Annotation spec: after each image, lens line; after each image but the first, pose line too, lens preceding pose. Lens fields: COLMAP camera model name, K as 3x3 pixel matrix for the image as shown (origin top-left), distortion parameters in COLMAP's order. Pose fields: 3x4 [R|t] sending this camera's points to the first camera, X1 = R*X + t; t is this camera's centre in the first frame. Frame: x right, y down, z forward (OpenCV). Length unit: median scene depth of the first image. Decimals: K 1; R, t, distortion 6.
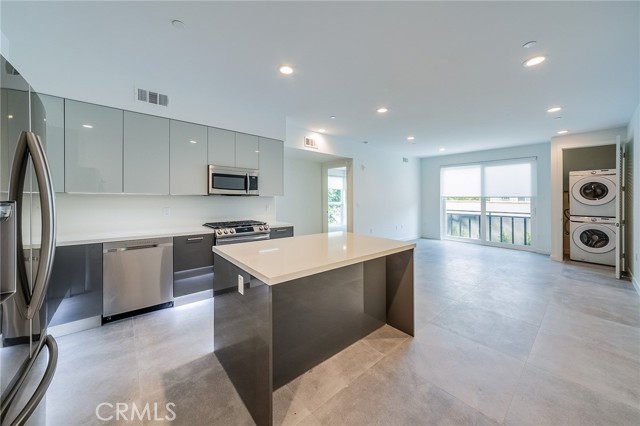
lens RADIAL K [[232.0, 0, 316.6], [0, 232.0, 193.6], [0, 0, 1]] dist [0.001304, 0.000066]
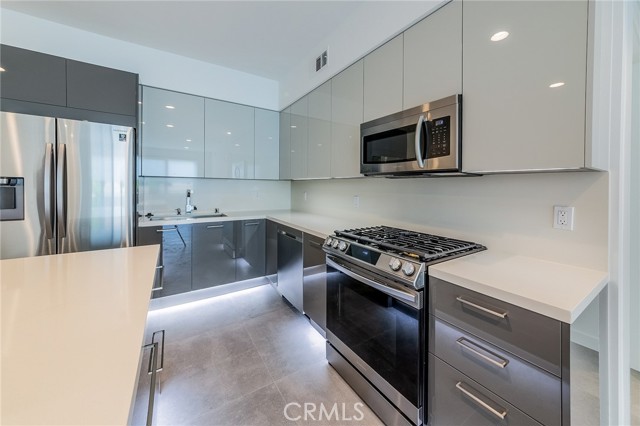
lens RADIAL K [[232.0, 0, 316.6], [0, 232.0, 193.6], [0, 0, 1]] dist [0.001304, 0.000066]
pose [[-0.146431, 0.003973, -0.989213, 0.108152], [-0.005030, 0.999976, 0.004761, 0.043828], [0.989208, 0.005673, -0.146408, 0.936986]]
